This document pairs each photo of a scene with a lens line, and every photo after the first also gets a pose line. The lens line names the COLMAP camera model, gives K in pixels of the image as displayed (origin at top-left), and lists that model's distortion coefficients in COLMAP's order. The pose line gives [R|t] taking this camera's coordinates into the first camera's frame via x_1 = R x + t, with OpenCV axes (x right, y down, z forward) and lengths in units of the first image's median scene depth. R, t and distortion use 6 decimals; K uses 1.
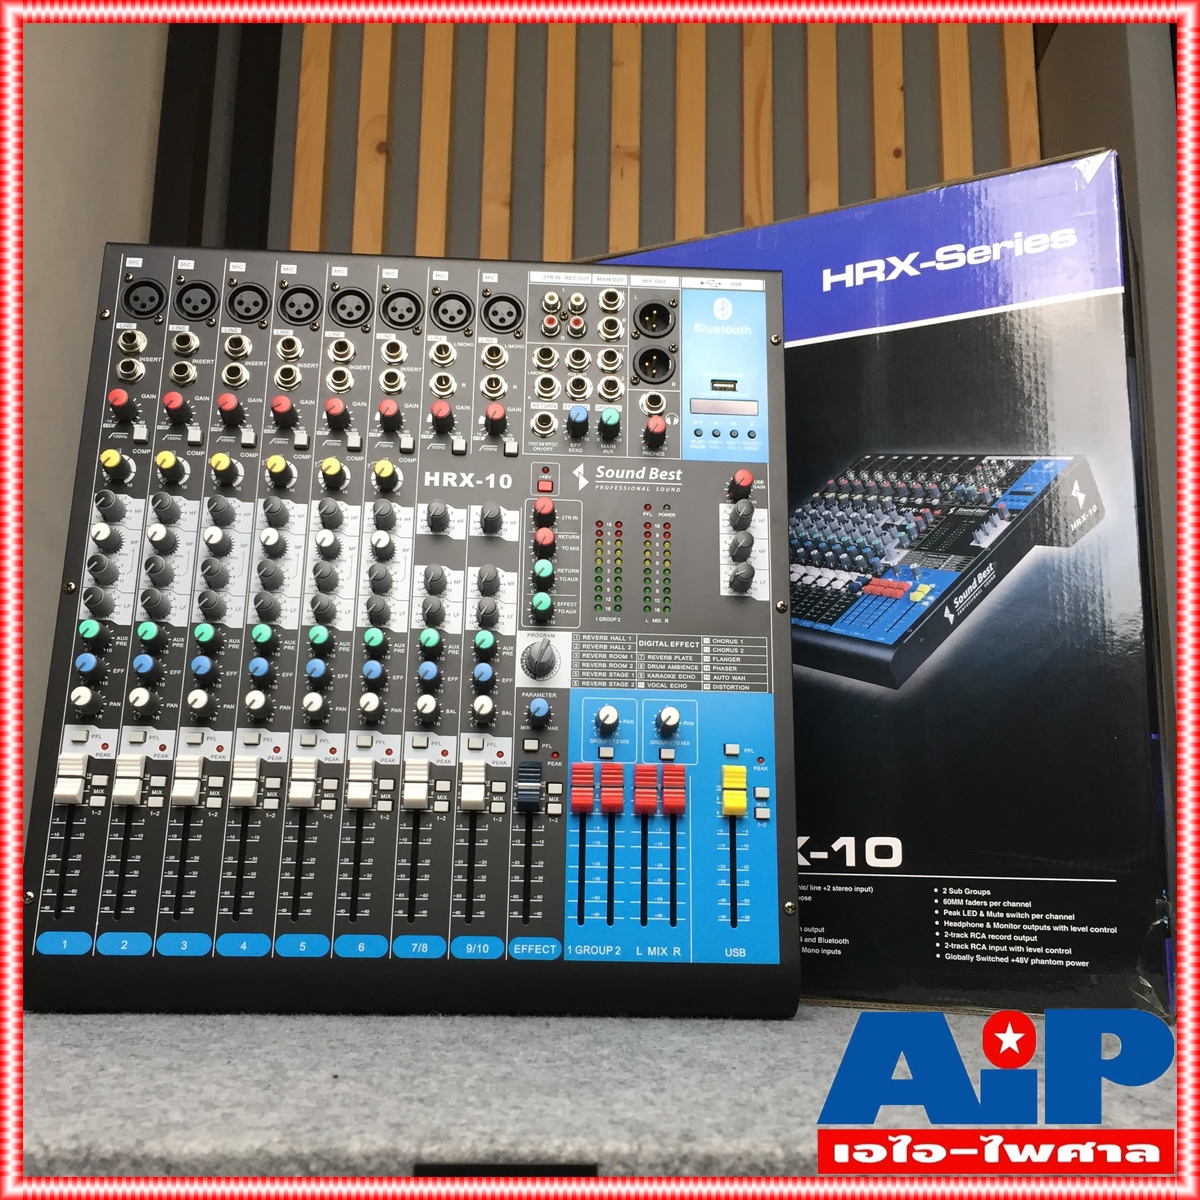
lens RADIAL K [[1337.2, 0, 603.0], [0, 1337.2, 602.5], [0, 0, 1]] dist [0.042060, 0.000000]
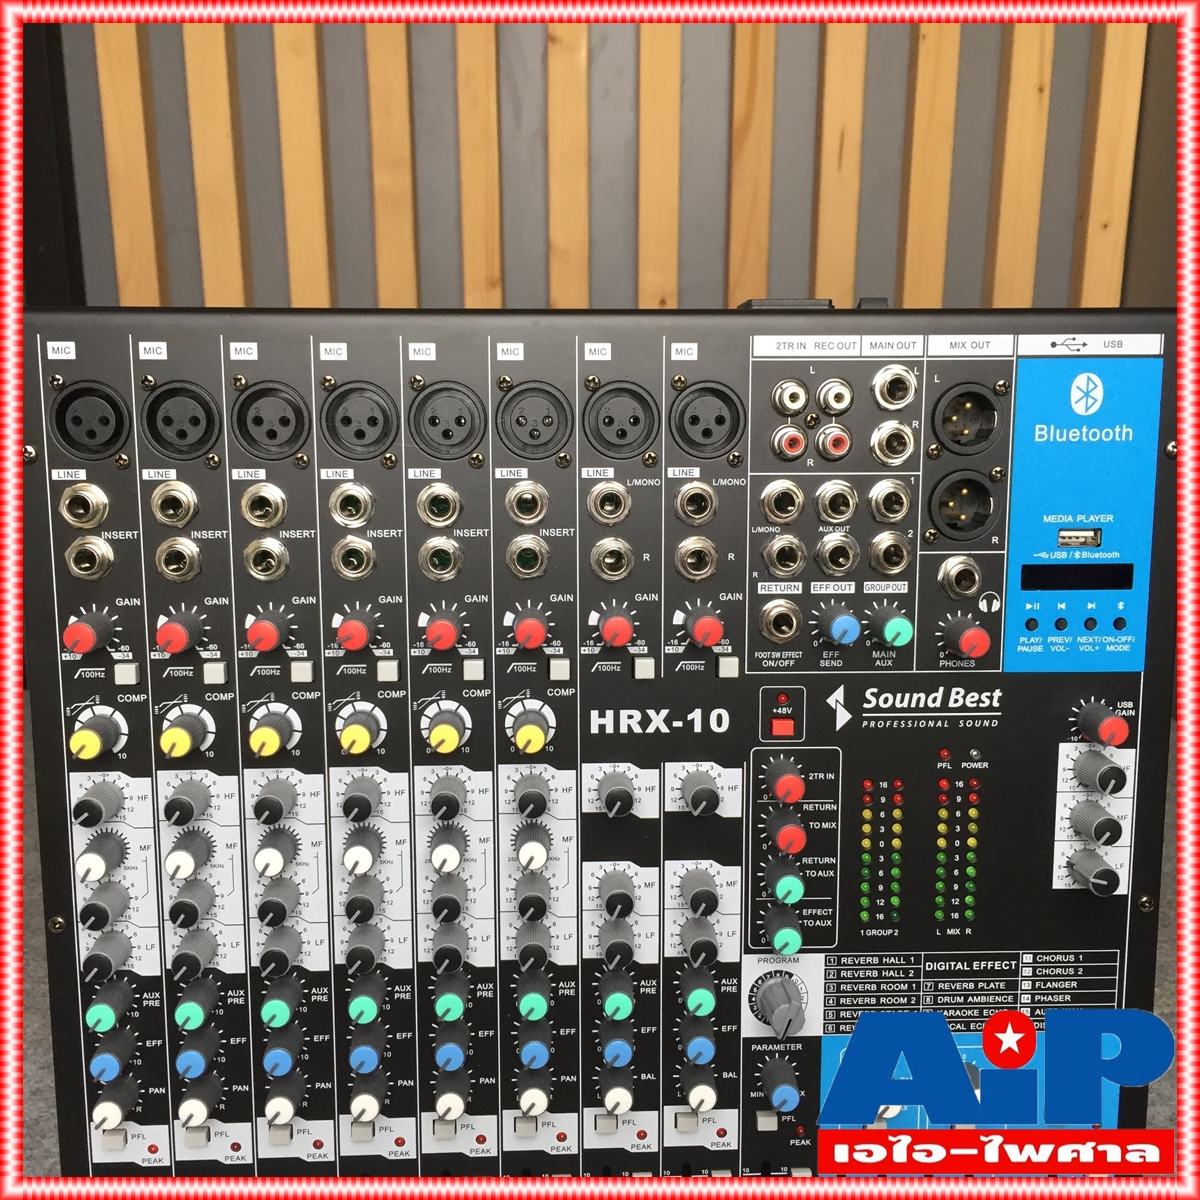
lens RADIAL K [[1318.9, 0, 602.8], [0, 1318.9, 606.7], [0, 0, 1]] dist [0.040189, 0.000000]
pose [[0.999841, -0.014811, -0.009979, -0.123221], [0.017622, 0.908943, 0.416548, -0.406092], [0.002901, -0.416658, 0.909059, 0.474526]]
